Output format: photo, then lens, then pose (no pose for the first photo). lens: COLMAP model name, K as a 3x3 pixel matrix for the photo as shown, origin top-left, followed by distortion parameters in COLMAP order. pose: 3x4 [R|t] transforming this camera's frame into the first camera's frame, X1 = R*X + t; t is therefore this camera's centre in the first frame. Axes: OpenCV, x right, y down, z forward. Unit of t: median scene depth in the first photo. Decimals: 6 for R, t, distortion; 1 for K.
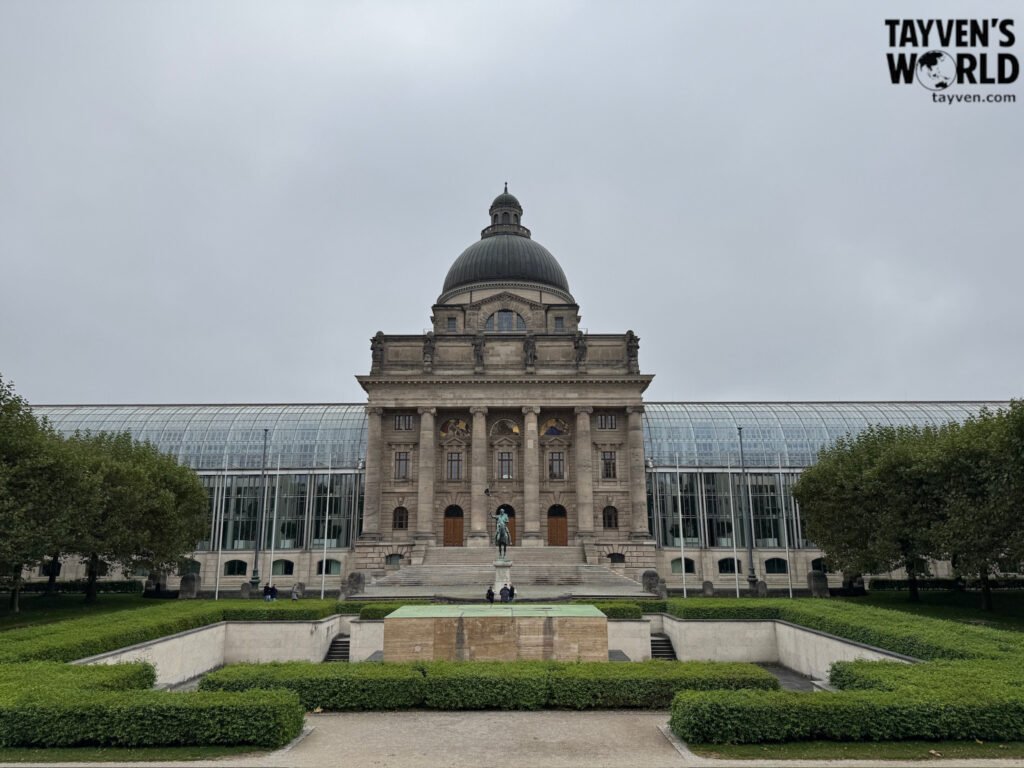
lens RADIAL K [[728.4, 0, 509.6], [0, 728.4, 380.8], [0, 0, 1]] dist [0.012894, -0.004792]
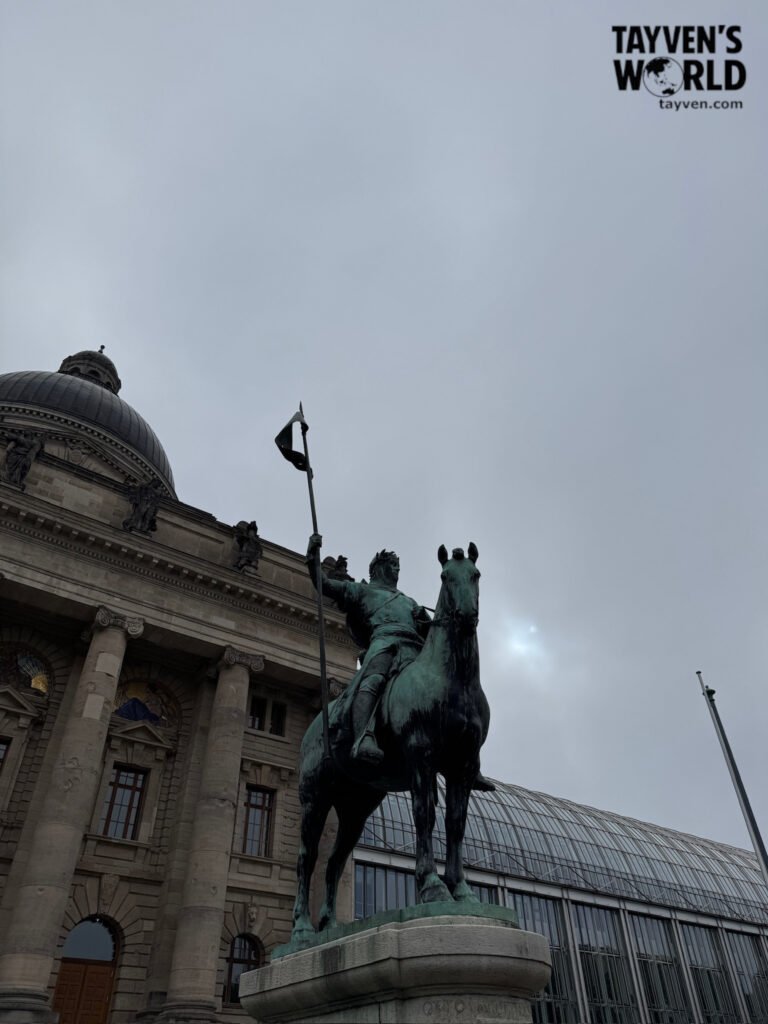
lens RADIAL K [[728.4, 0, 390.3], [0, 728.4, 516.0], [0, 0, 1]] dist [0.012894, -0.004792]
pose [[0.806541, 0.368454, 0.462313, -0.053275], [-0.109738, 0.861738, -0.495343, 0.165083], [-0.580904, 0.348781, 0.735461, 0.613578]]
